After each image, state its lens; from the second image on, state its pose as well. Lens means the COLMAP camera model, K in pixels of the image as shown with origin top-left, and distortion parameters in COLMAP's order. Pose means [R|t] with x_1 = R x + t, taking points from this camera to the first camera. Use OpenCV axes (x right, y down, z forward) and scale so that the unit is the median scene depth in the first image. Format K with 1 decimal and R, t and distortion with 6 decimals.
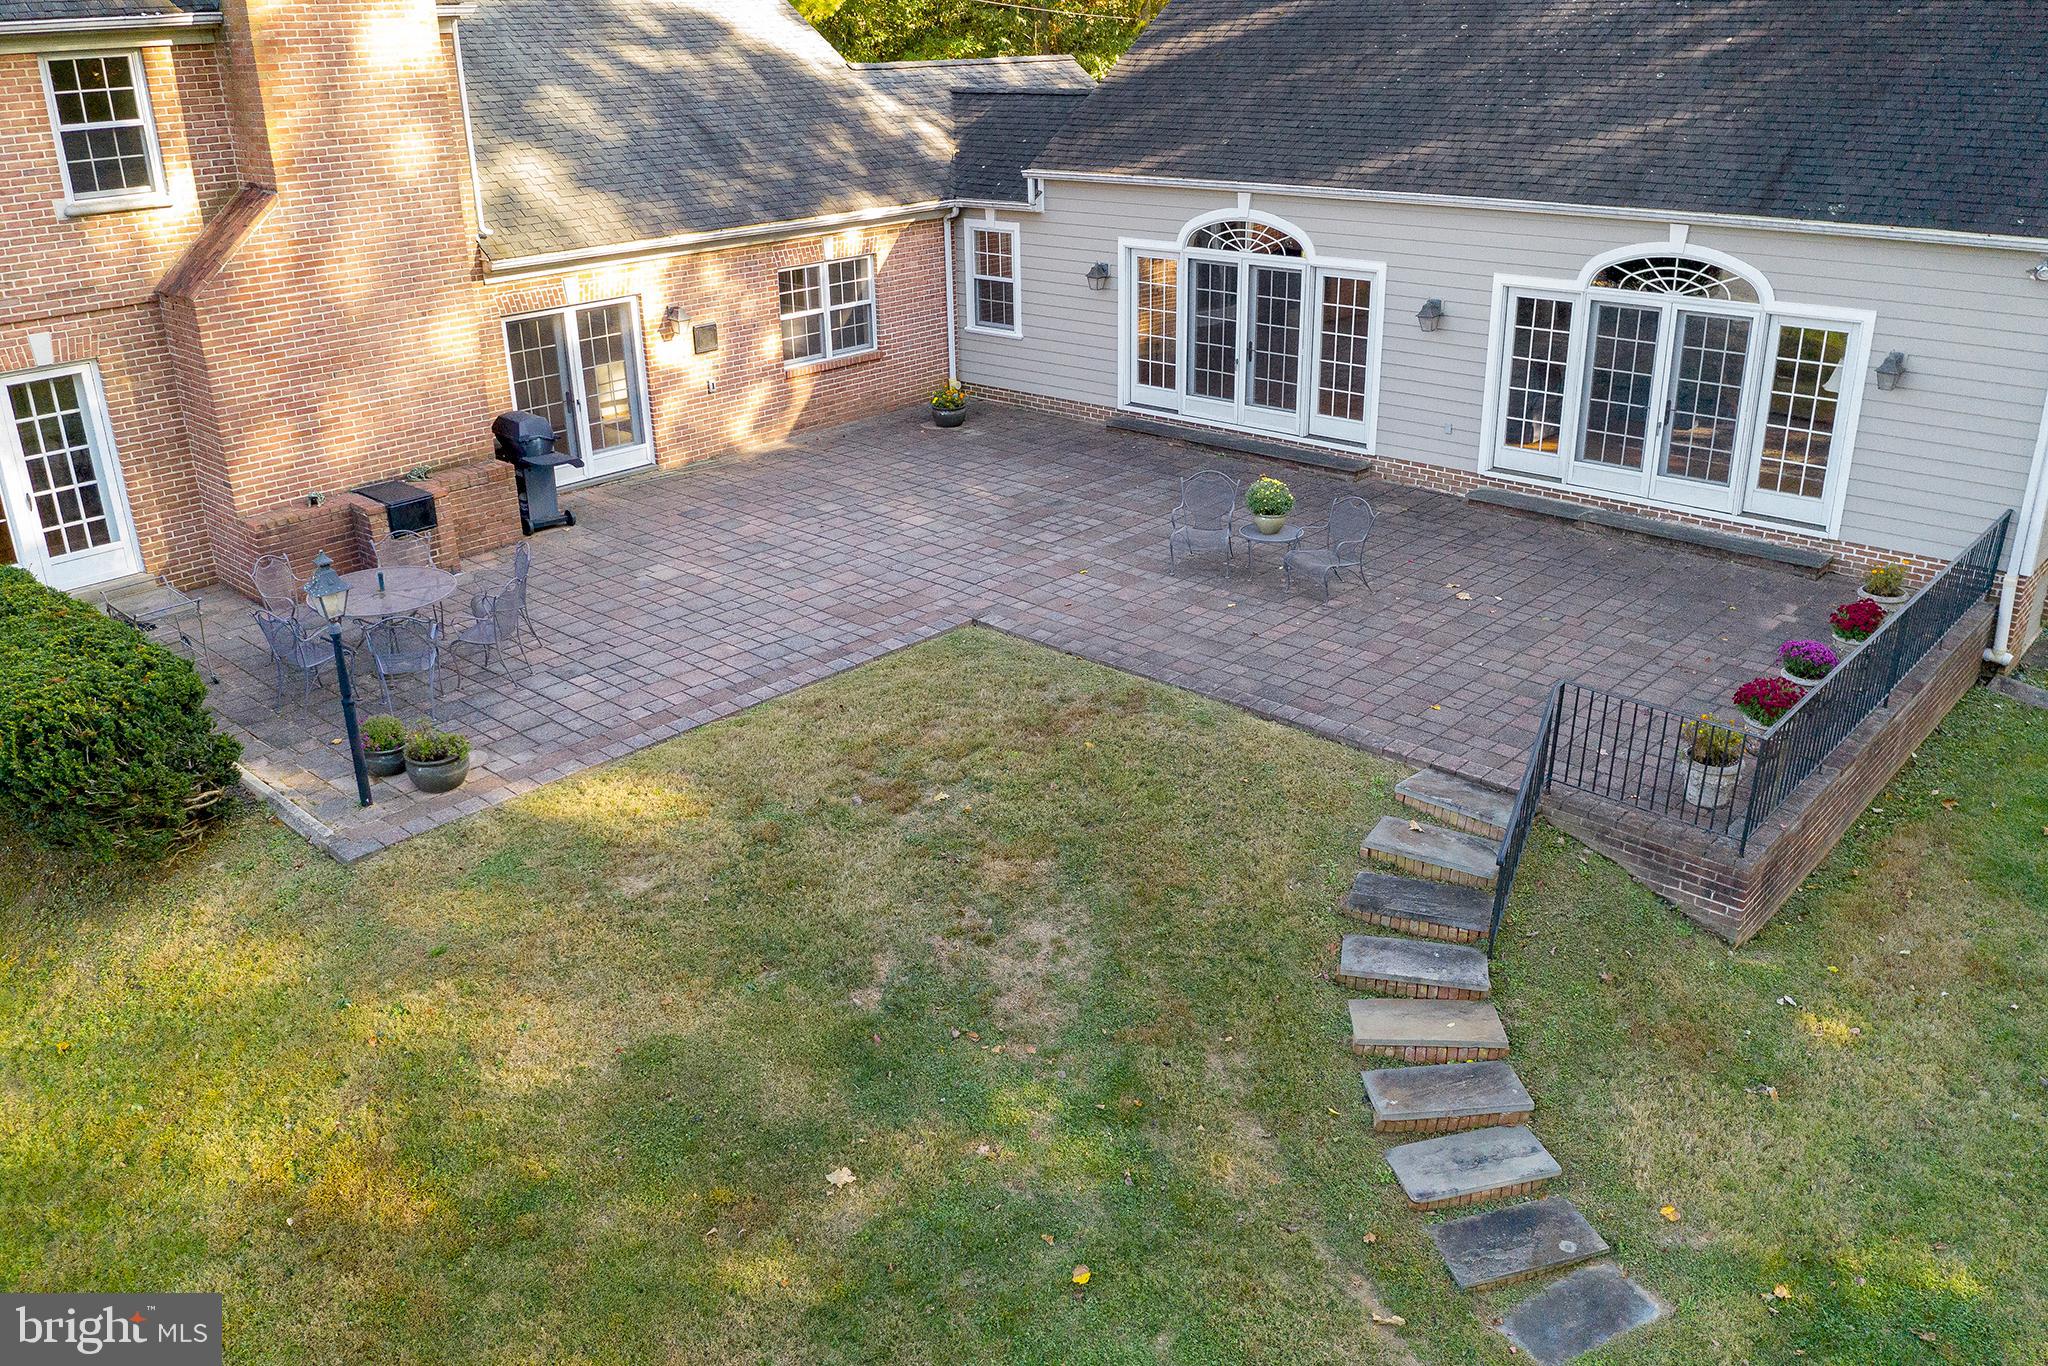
lens RADIAL K [[1606.3, 0, 1024.2], [0, 1606.3, 688.1], [0, 0, 1]] dist [-0.057107, 0.010467]
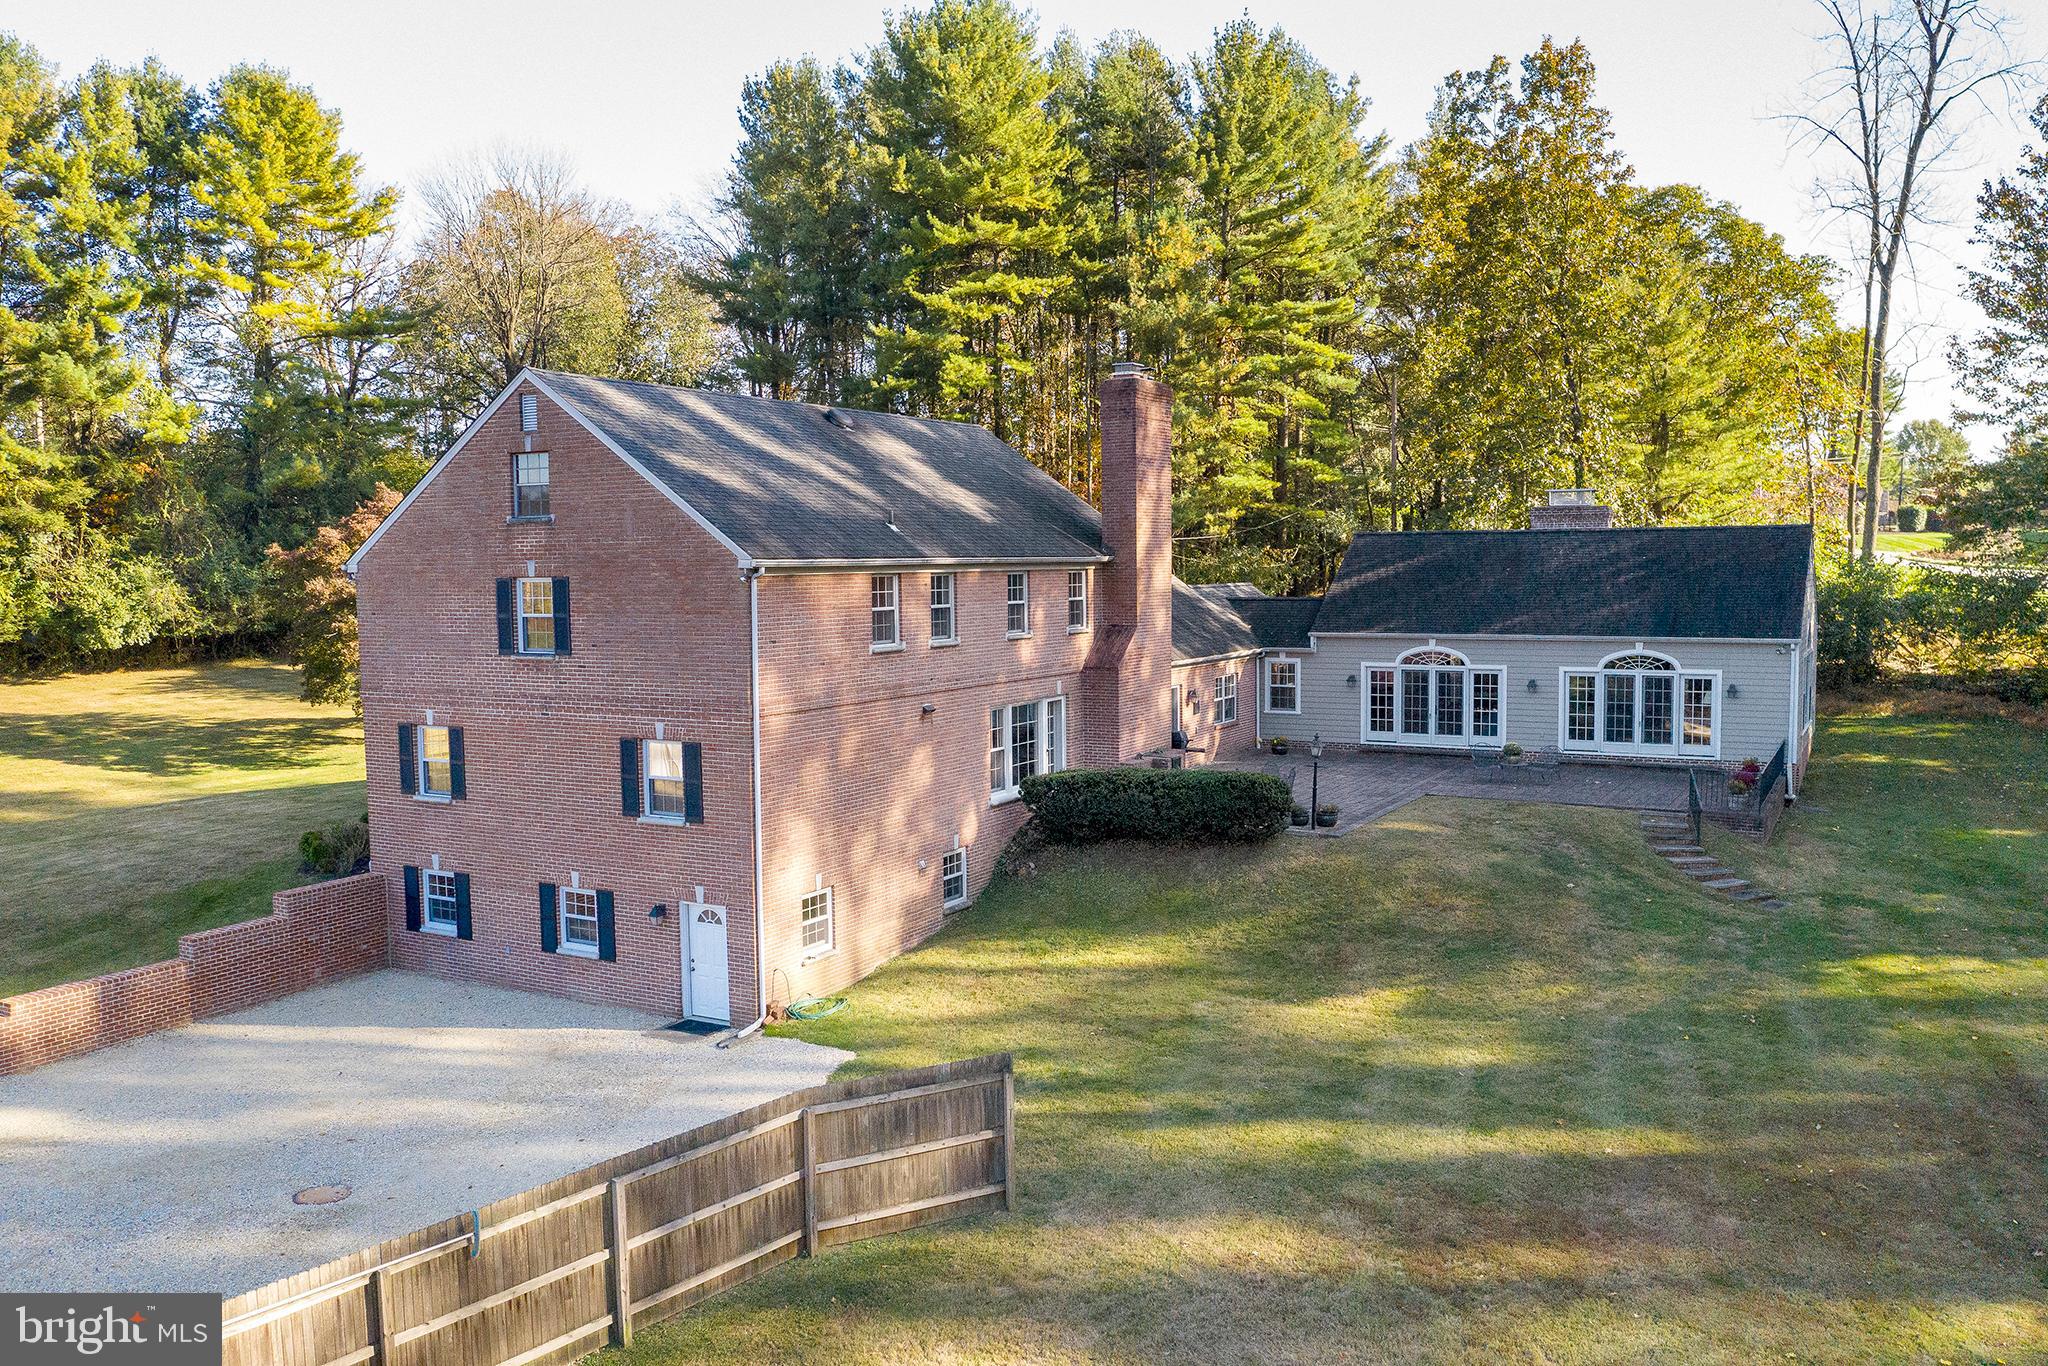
lens RADIAL K [[1606.3, 0, 1007.5], [0, 1606.3, 680.8], [0, 0, 1]] dist [-0.057107, 0.010467]
pose [[0.975420, -0.007902, 0.220213, -1.218846], [0.078044, 0.946968, -0.311706, 0.516802], [-0.206072, 0.321230, 0.924308, -1.211249]]
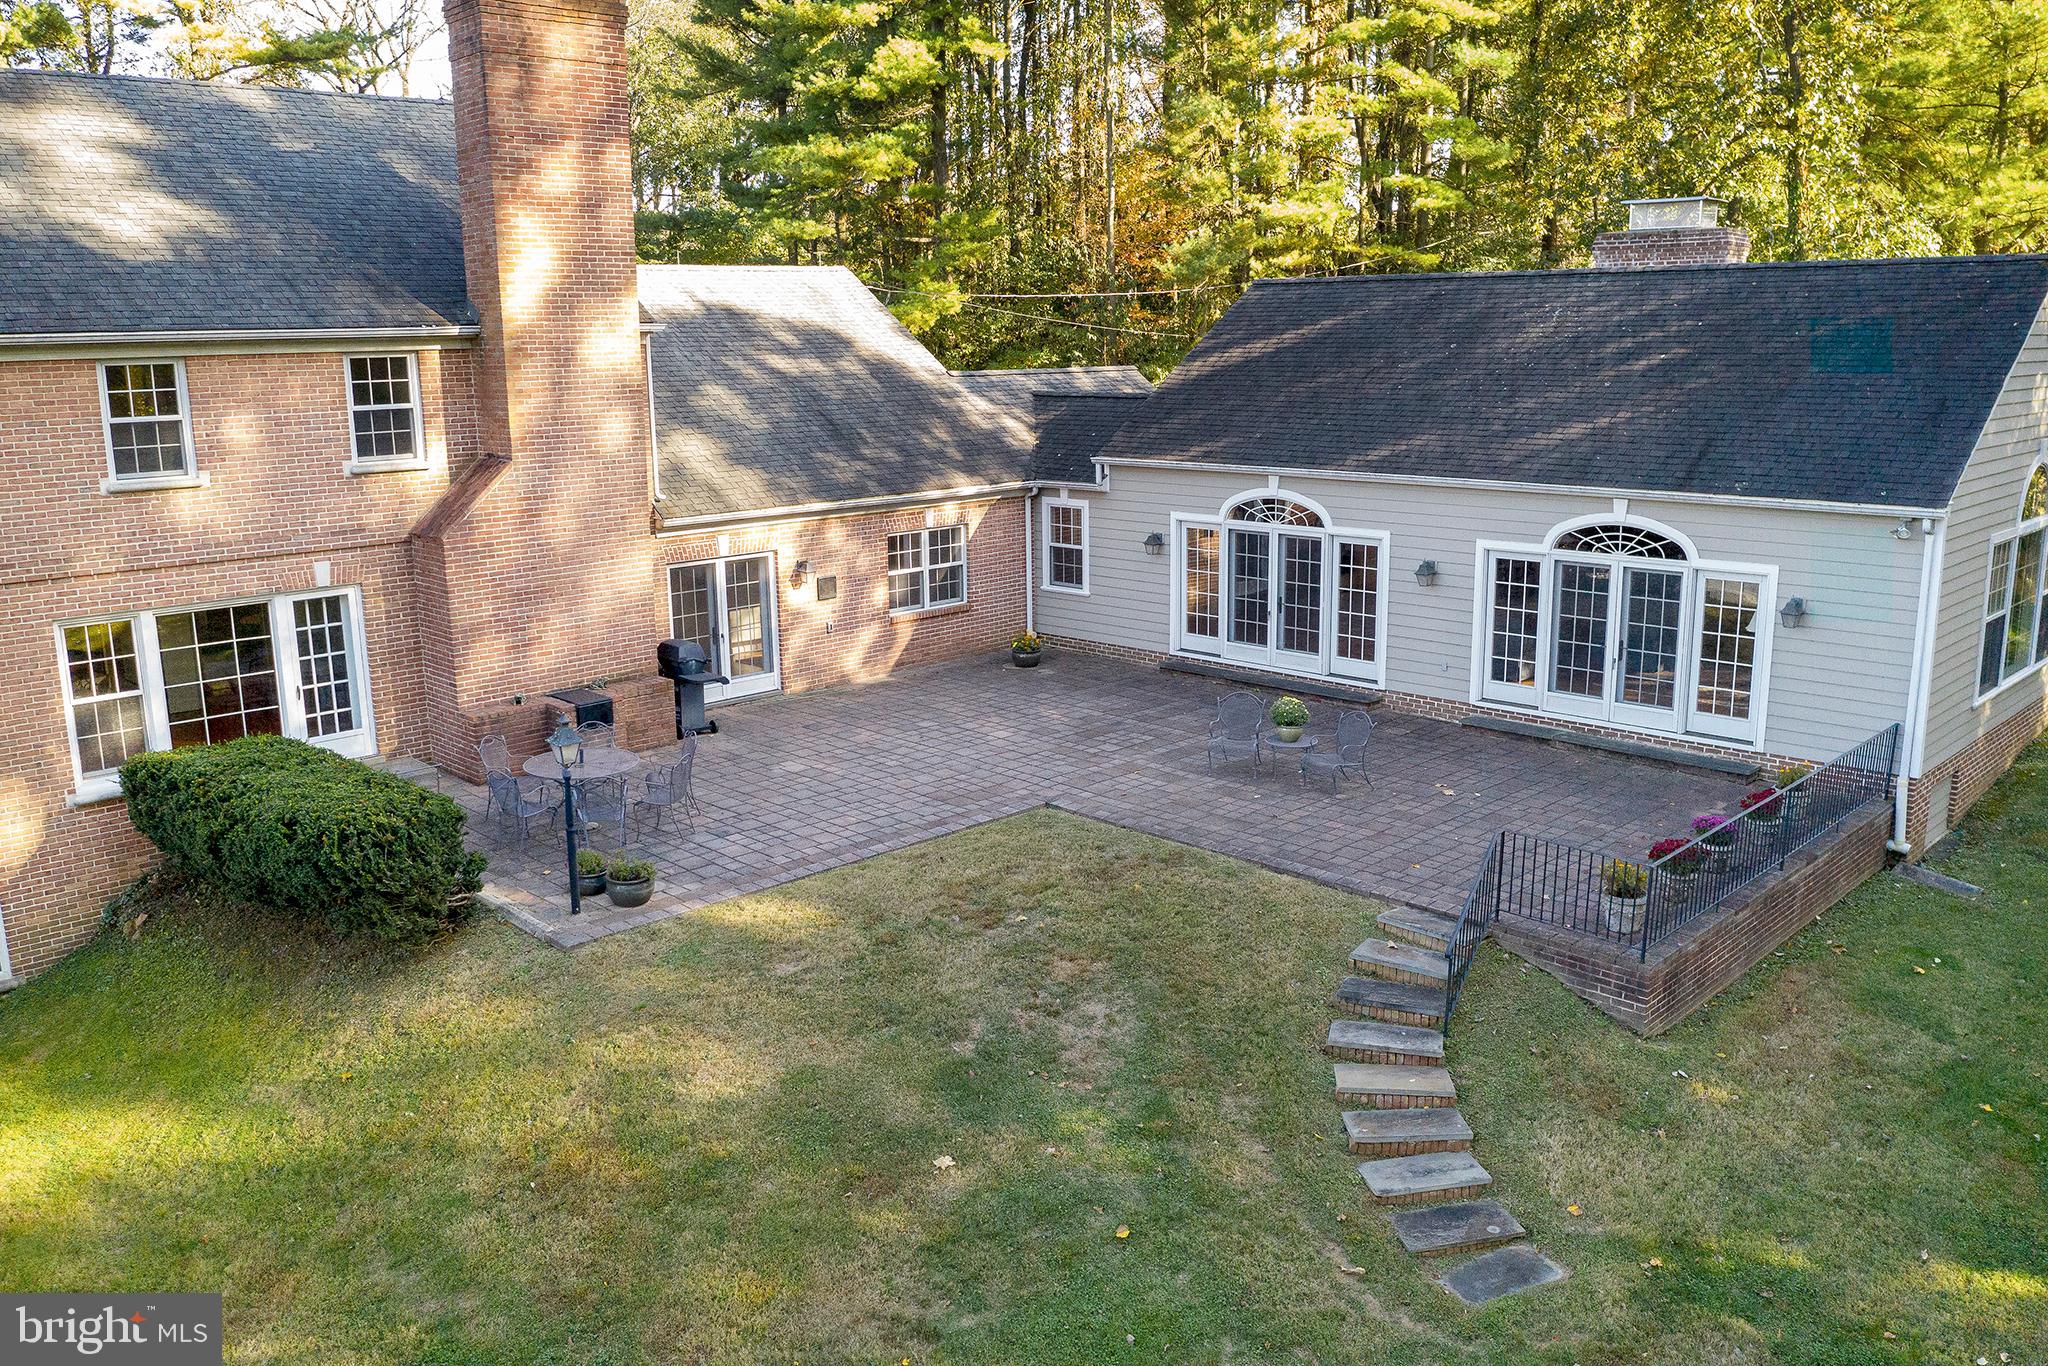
lens RADIAL K [[1606.3, 0, 1028.1], [0, 1606.3, 685.0], [0, 0, 1]] dist [-0.057107, 0.010467]
pose [[0.999129, 0.015321, -0.038824, 0.000781], [-0.022065, 0.983465, -0.179750, 0.091466], [0.035428, 0.180450, 0.982946, -0.232443]]
